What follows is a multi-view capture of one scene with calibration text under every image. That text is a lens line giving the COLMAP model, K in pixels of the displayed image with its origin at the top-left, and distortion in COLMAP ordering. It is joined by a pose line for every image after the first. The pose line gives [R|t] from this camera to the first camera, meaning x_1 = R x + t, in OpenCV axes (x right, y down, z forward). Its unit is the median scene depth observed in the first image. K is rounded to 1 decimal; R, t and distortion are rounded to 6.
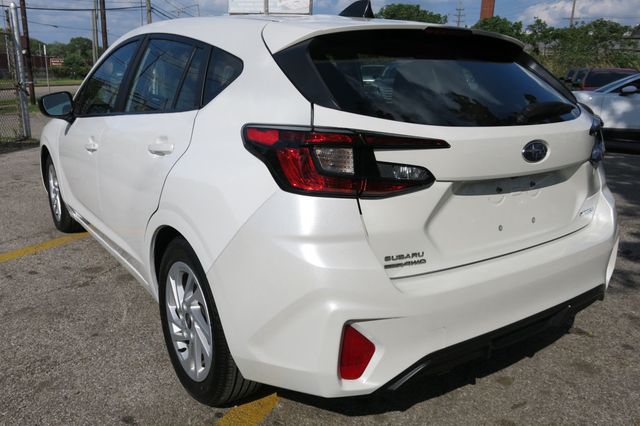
lens RADIAL K [[540.3, 0, 320.0], [0, 540.3, 213.0], [0, 0, 1]] dist [-0.041401, 0.012032]
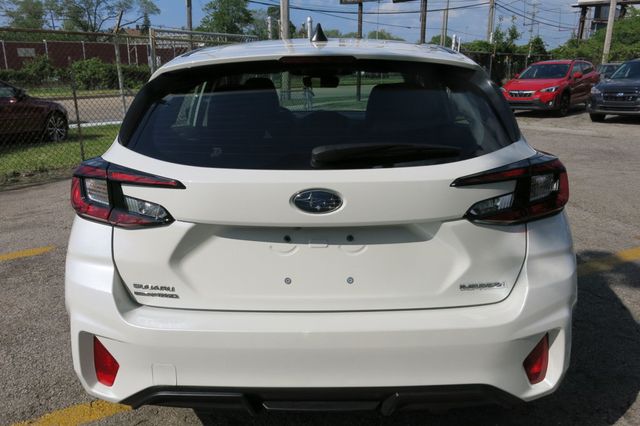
lens RADIAL K [[540.3, 0, 320.0], [0, 540.3, 213.0], [0, 0, 1]] dist [-0.041401, 0.012032]
pose [[0.831510, 0.131685, -0.539677, 0.951917], [-0.122960, 0.991029, 0.052367, -0.154452], [0.541731, 0.022815, 0.840242, 0.289984]]
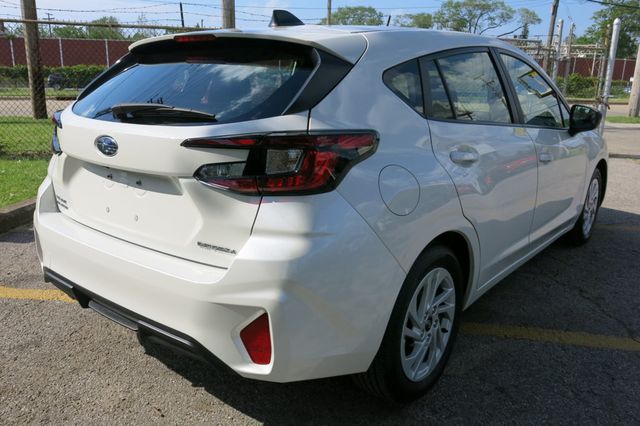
lens RADIAL K [[540.3, 0, 320.0], [0, 540.3, 213.0], [0, 0, 1]] dist [-0.041401, 0.012032]
pose [[0.311287, 0.230163, -0.922023, 1.712316], [-0.244970, 0.956872, 0.156158, -0.285356], [0.918200, 0.177258, 0.354245, 1.122997]]
